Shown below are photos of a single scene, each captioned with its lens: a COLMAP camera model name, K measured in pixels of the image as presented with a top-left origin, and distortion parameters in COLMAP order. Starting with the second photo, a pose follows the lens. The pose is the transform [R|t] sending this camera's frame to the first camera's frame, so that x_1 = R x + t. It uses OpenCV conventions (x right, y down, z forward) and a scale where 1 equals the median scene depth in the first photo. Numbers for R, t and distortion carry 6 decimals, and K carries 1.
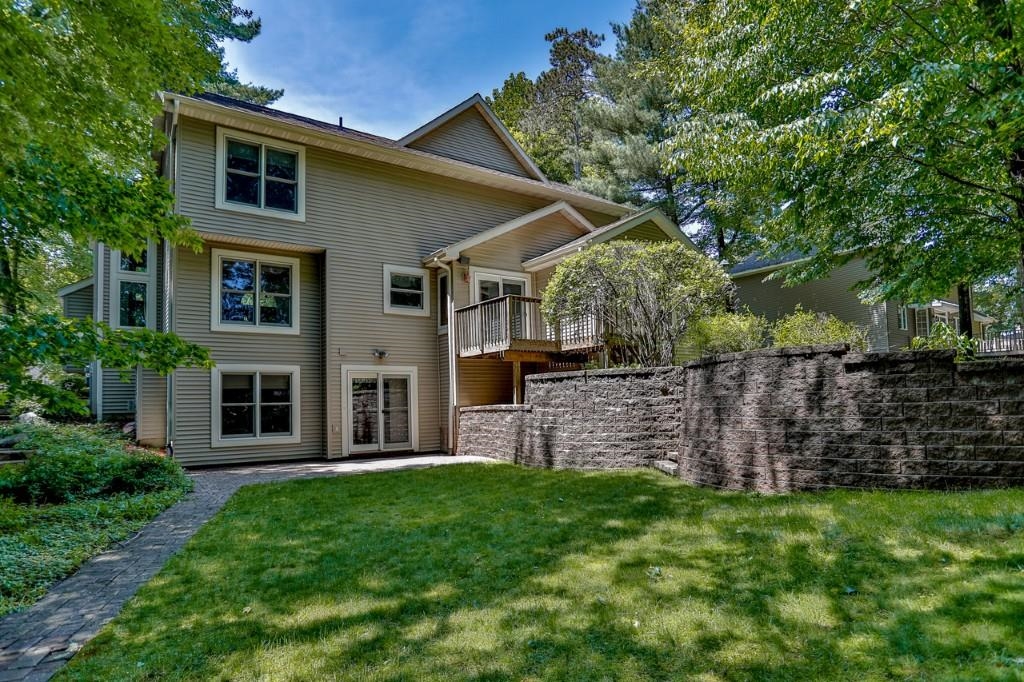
lens RADIAL K [[571.4, 0, 513.7], [0, 571.4, 380.0], [0, 0, 1]] dist [-0.071946, 0.051055]
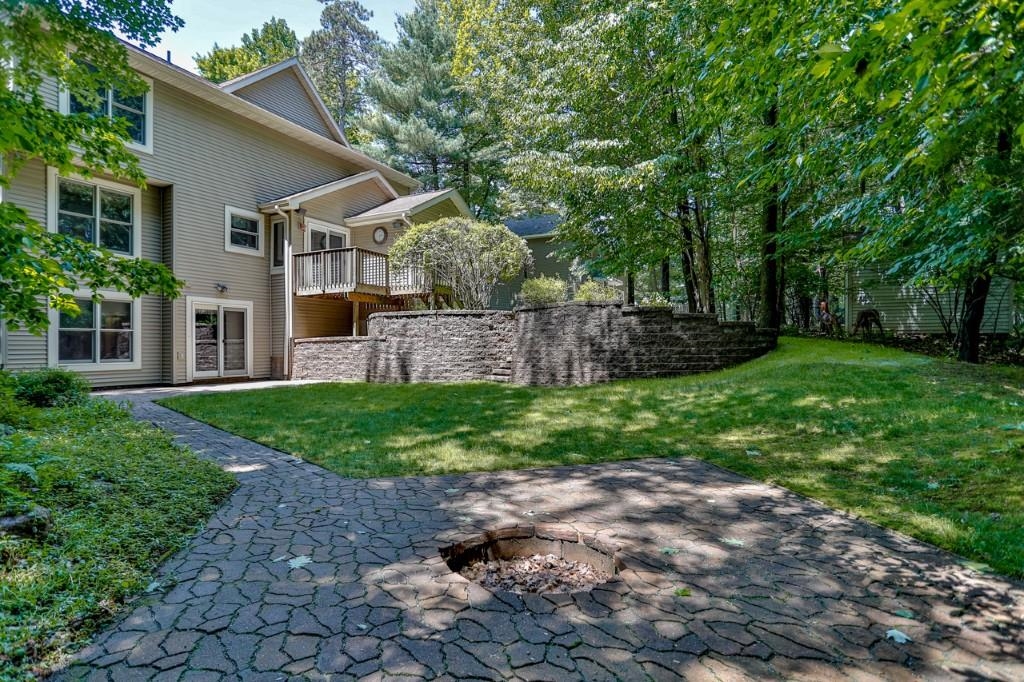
lens RADIAL K [[534.9, 0, 499.9], [0, 534.9, 342.6], [0, 0, 1]] dist [-0.062480, 0.039684]
pose [[0.883236, 0.020336, 0.468487, -0.249132], [-0.033415, 0.999249, 0.019621, 0.022227], [-0.467736, -0.032984, 0.883252, -0.149527]]
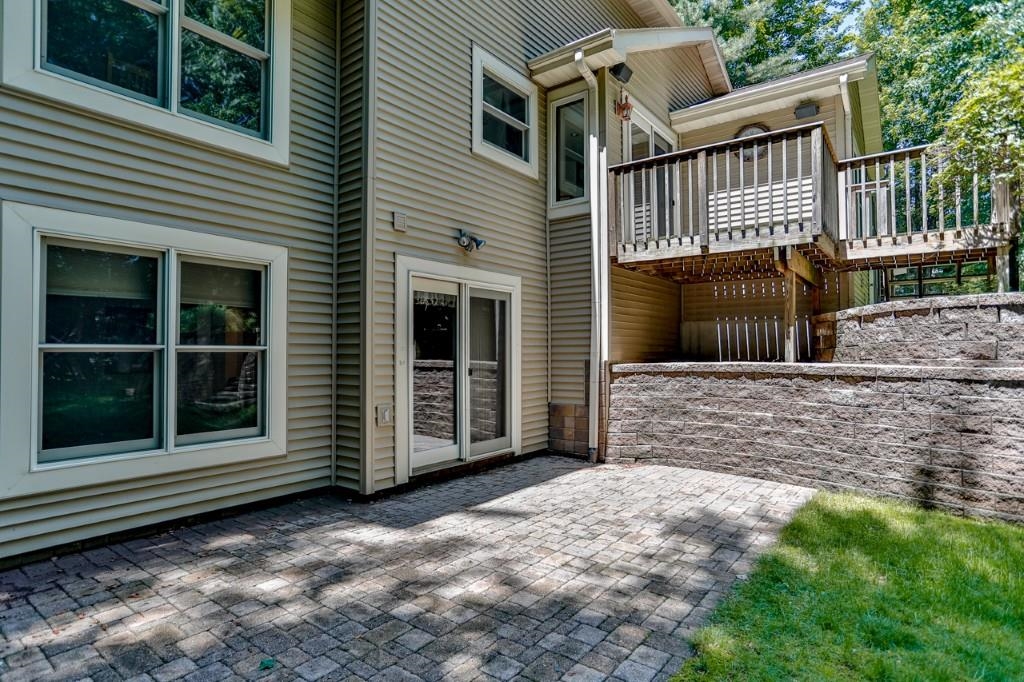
lens RADIAL K [[534.9, 0, 499.9], [0, 534.9, 342.6], [0, 0, 1]] dist [-0.062480, 0.039684]
pose [[0.960276, 0.029365, 0.277504, -0.342576], [-0.035280, 0.999244, 0.016345, 0.027082], [-0.276814, -0.025486, 0.960585, 0.630804]]
